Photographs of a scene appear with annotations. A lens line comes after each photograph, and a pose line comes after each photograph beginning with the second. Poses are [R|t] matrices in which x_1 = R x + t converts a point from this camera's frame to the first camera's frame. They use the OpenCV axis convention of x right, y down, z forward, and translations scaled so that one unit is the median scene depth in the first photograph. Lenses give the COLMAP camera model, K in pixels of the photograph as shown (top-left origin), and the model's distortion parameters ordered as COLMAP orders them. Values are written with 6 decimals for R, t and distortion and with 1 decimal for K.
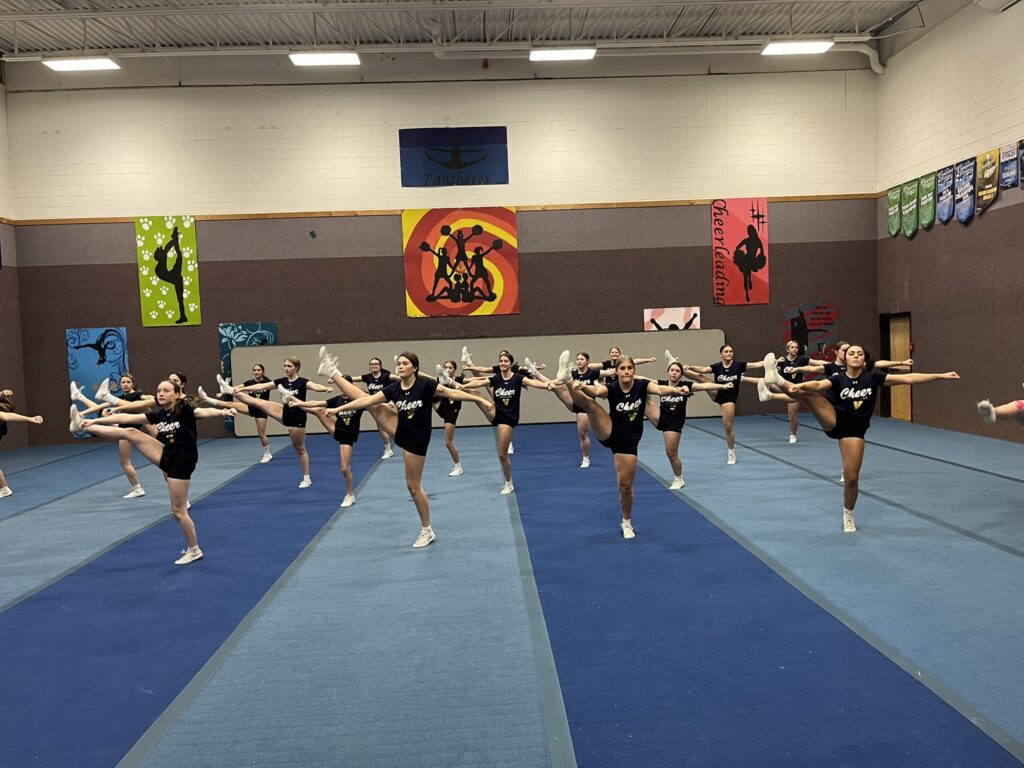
lens RADIAL K [[774.6, 0, 511.1], [0, 774.6, 383.6], [0, 0, 1]] dist [0.063597, -0.078771]
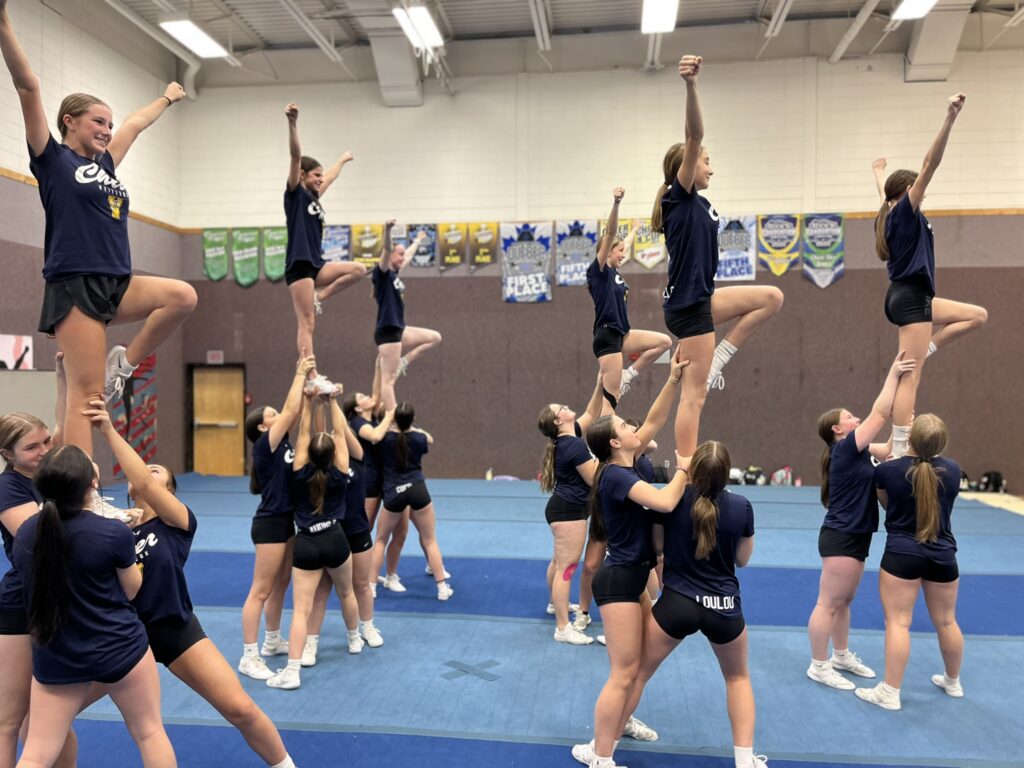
lens RADIAL K [[774.6, 0, 508.7], [0, 774.6, 391.7], [0, 0, 1]] dist [0.063597, -0.078771]
pose [[0.170395, 0.017624, 0.985218, -0.355294], [0.047754, 0.998518, -0.026121, -0.015340], [-0.984218, 0.051499, 0.169301, 0.499473]]
